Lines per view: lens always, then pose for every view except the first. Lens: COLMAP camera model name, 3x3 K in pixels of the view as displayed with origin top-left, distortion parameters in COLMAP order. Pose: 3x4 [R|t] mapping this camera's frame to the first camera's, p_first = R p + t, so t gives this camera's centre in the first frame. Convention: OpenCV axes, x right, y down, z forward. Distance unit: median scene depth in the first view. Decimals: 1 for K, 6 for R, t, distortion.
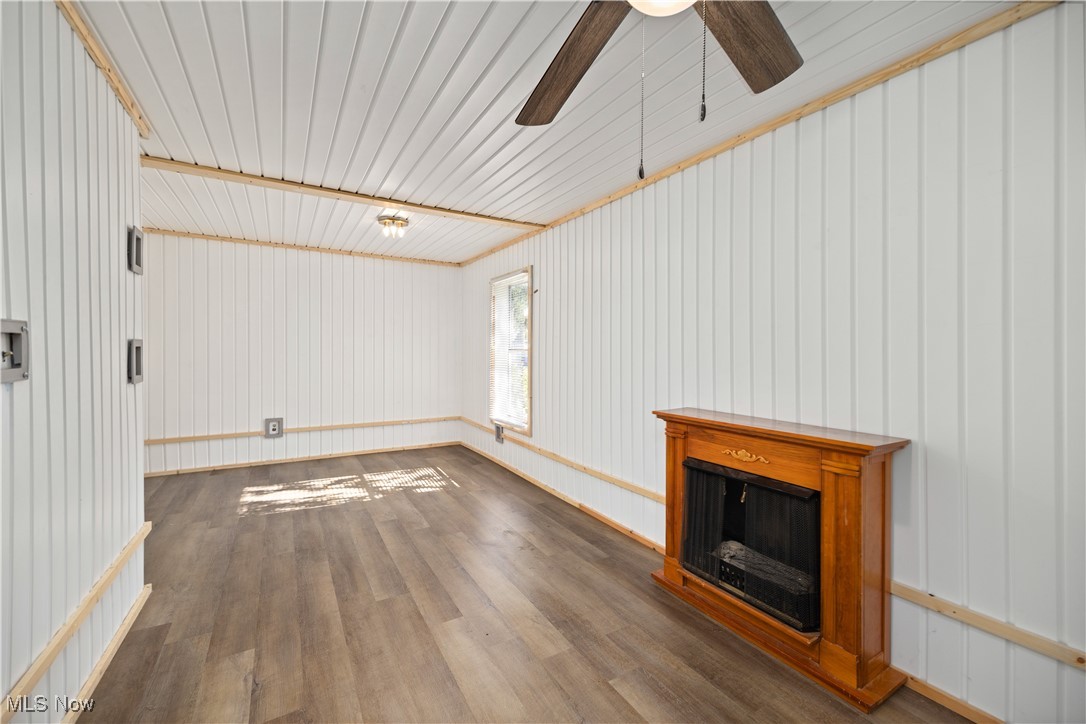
lens RADIAL K [[439.4, 0, 543.1], [0, 439.4, 352.3], [0, 0, 1]] dist [0.001909, 0.000061]
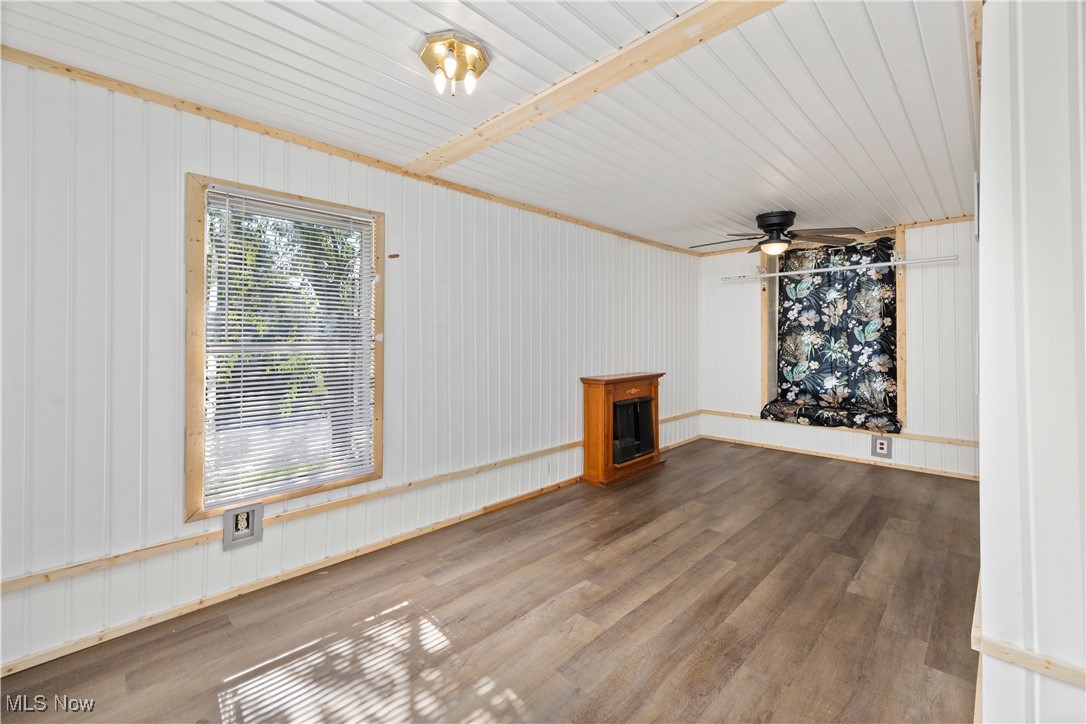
lens RADIAL K [[439.4, 0, 543.1], [0, 439.4, 352.3], [0, 0, 1]] dist [0.001909, 0.000061]
pose [[-0.236470, -0.033747, 0.971052, -1.126467], [0.008368, 0.999289, 0.036766, -0.026930], [-0.971603, 0.016820, -0.236020, 1.456904]]
